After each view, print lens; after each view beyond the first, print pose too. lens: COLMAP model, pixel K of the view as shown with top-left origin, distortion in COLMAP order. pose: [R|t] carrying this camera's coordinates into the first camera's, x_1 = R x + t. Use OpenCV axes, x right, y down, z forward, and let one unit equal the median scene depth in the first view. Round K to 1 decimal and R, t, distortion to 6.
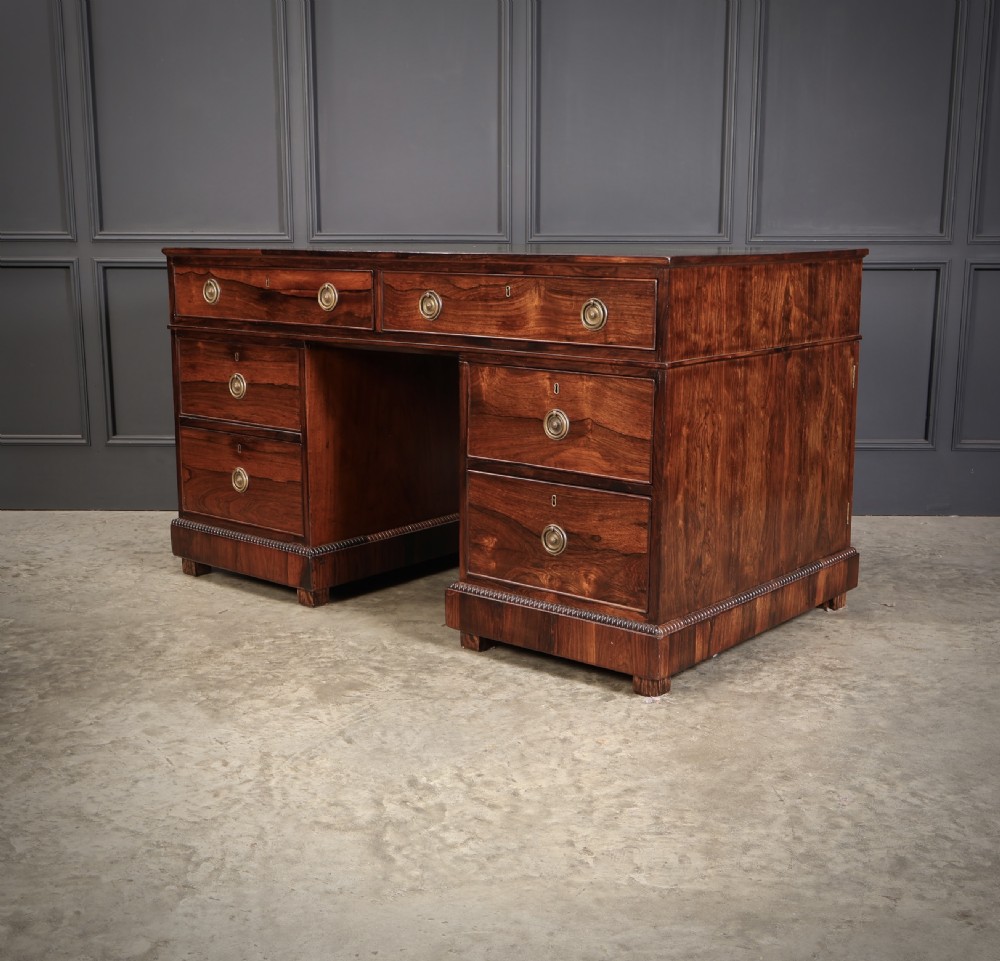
lens RADIAL K [[1349.5, 0, 509.3], [0, 1349.5, 543.7], [0, 0, 1]] dist [0.008608, 0.000000]
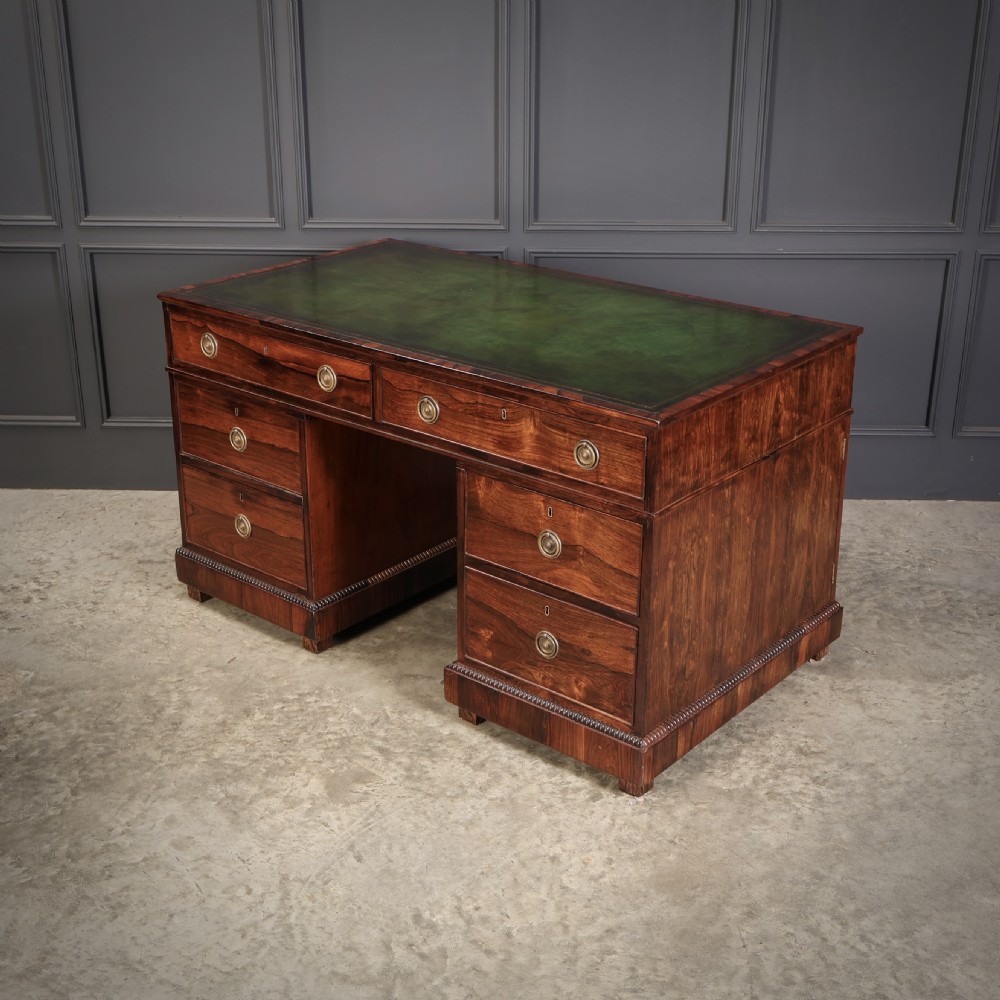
lens RADIAL K [[1458.2, 0, 494.6], [0, 1458.2, 555.1], [0, 0, 1]] dist [0.011239, 0.000000]
pose [[0.999956, 0.003197, -0.008788, 0.001907], [-0.001509, 0.982594, 0.185758, -0.284963], [0.009229, -0.185736, 0.982556, -0.111749]]
